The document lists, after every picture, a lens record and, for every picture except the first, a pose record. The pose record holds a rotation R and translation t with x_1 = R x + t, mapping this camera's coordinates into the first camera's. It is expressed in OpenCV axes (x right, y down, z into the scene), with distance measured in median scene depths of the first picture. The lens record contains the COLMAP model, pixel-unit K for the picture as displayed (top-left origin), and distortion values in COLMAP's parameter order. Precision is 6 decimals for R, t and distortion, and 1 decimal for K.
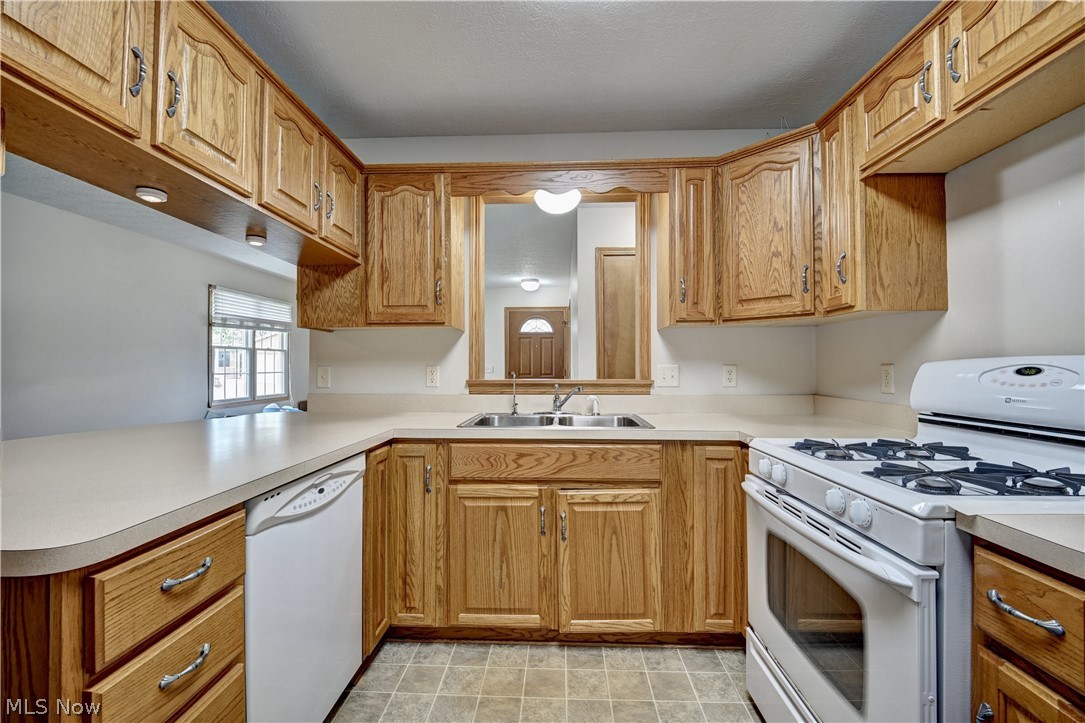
lens RADIAL K [[446.2, 0, 544.9], [0, 446.2, 360.2], [0, 0, 1]] dist [-0.007799, -0.002917]
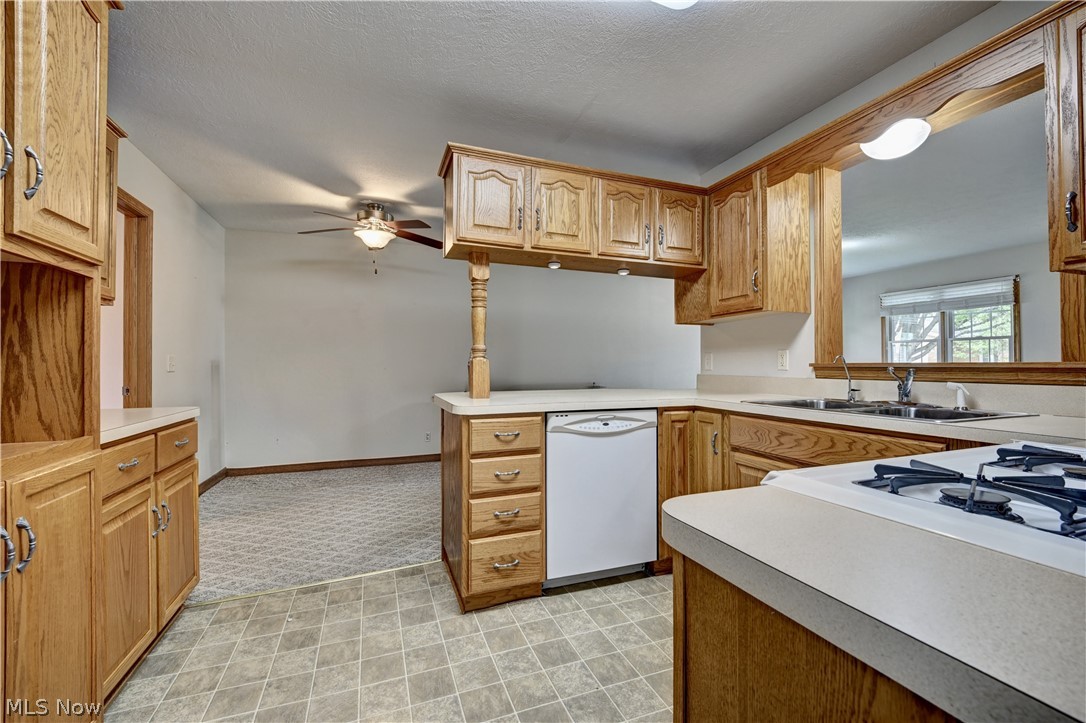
lens RADIAL K [[446.6, 0, 543.7], [0, 446.6, 363.1], [0, 0, 1]] dist [-0.007799, -0.002917]
pose [[0.389313, -0.002336, -0.921103, 0.573994], [0.014991, 0.999880, 0.003800, 0.036822], [0.920984, -0.015288, 0.389301, 0.098024]]
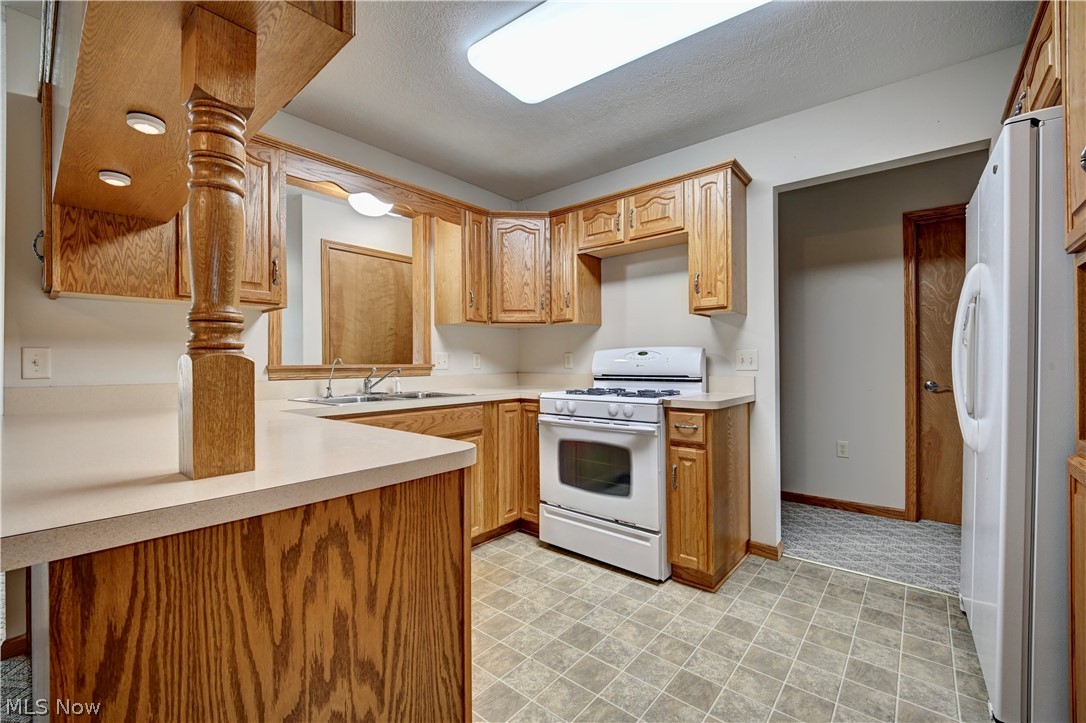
lens RADIAL K [[446.6, 0, 545.7], [0, 446.6, 362.1], [0, 0, 1]] dist [-0.007799, -0.002917]
pose [[0.615117, -0.001146, 0.788435, -0.652618], [-0.005445, 0.999969, 0.005702, 0.033737], [-0.788417, -0.007801, 0.615091, -0.052089]]
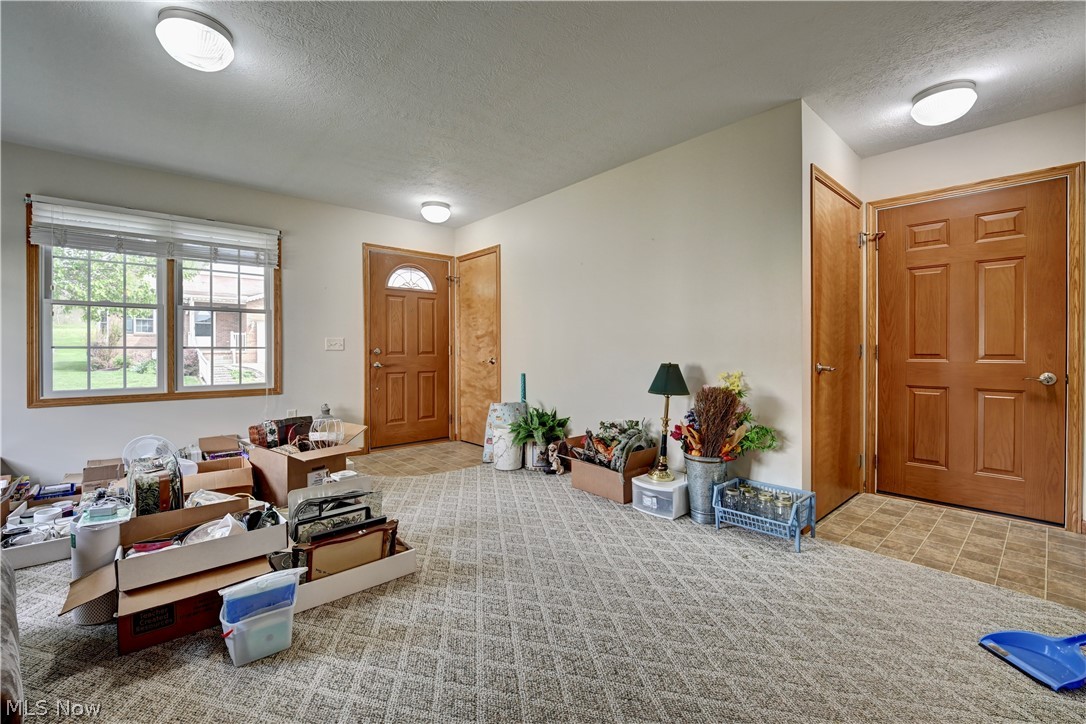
lens RADIAL K [[446.6, 0, 547.2], [0, 446.6, 355.8], [0, 0, 1]] dist [-0.007799, -0.002917]
pose [[0.720404, -0.008761, 0.693499, -1.219051], [-0.007934, 0.999751, 0.020871, 0.076652], [-0.693509, -0.020538, 0.720155, 1.386039]]
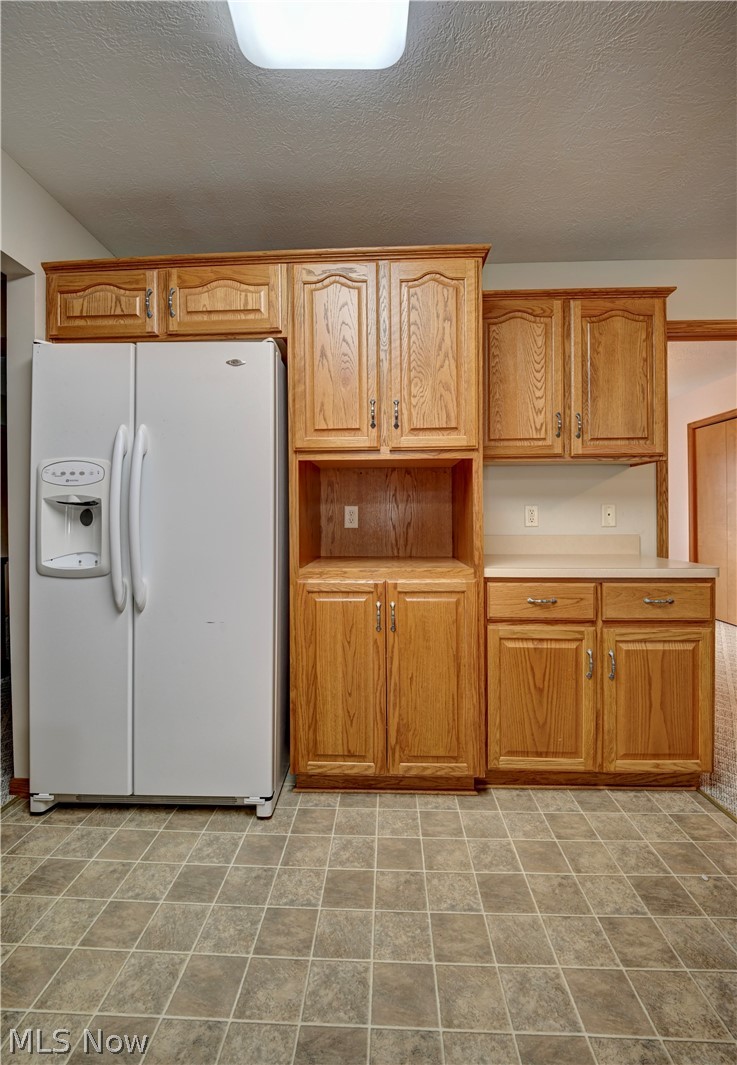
lens RADIAL K [[473.5, 0, 366.5], [0, 473.5, 520.1], [0, 0, 1]] dist [-0.006792, -0.000030]
pose [[-0.999908, 0.004097, 0.012969, 0.017031], [0.003968, 0.999943, -0.009889, 0.041910], [-0.013009, -0.009836, -0.999867, 0.657154]]
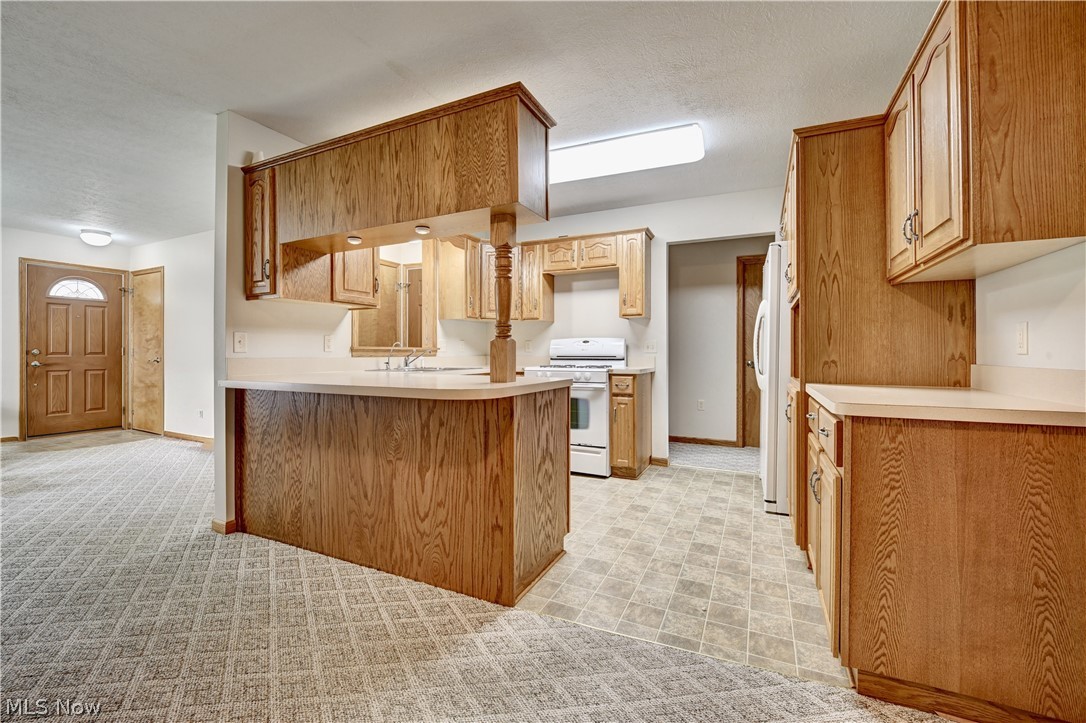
lens RADIAL K [[446.6, 0, 530.5], [0, 446.6, 353.0], [0, 0, 1]] dist [-0.007799, -0.002917]
pose [[0.418114, -0.001172, 0.908394, -1.391424], [-0.013794, 0.999876, 0.007639, 0.054128], [-0.908290, -0.015724, 0.418046, -0.082069]]
